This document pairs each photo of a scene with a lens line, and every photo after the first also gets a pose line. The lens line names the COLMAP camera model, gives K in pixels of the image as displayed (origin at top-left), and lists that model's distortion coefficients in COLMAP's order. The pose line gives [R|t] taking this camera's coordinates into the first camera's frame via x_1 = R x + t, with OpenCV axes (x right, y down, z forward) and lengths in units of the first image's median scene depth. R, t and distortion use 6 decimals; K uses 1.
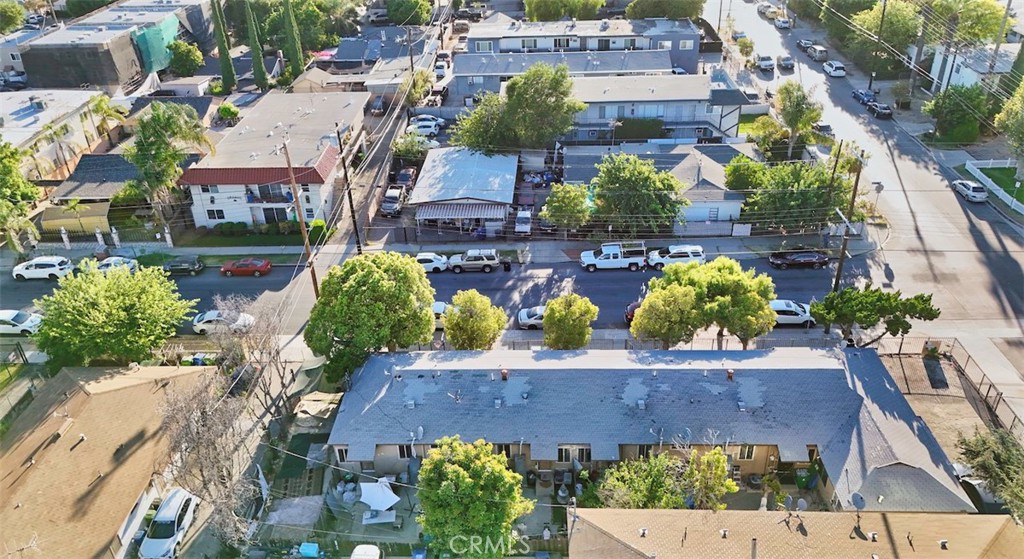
lens RADIAL K [[767.4, 0, 514.7], [0, 767.4, 280.5], [0, 0, 1]] dist [0.069708, -0.061620]
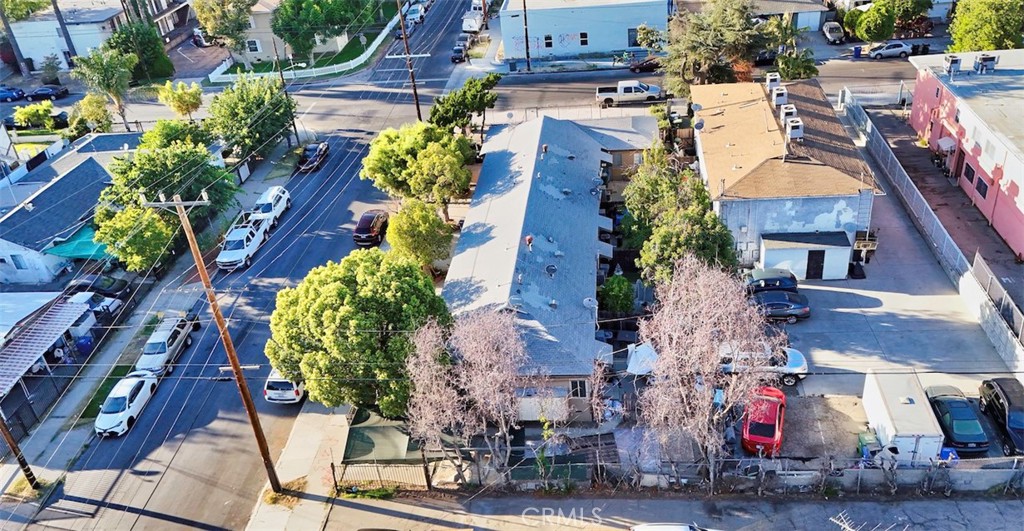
lens RADIAL K [[826.6, 0, 537.8], [0, 826.6, 266.5], [0, 0, 1]] dist [0.071284, -0.069170]
pose [[0.053602, -0.498425, 0.865274, -0.585890], [0.579527, 0.721186, 0.379525, -0.152529], [-0.813188, 0.481107, 0.327507, 0.420042]]
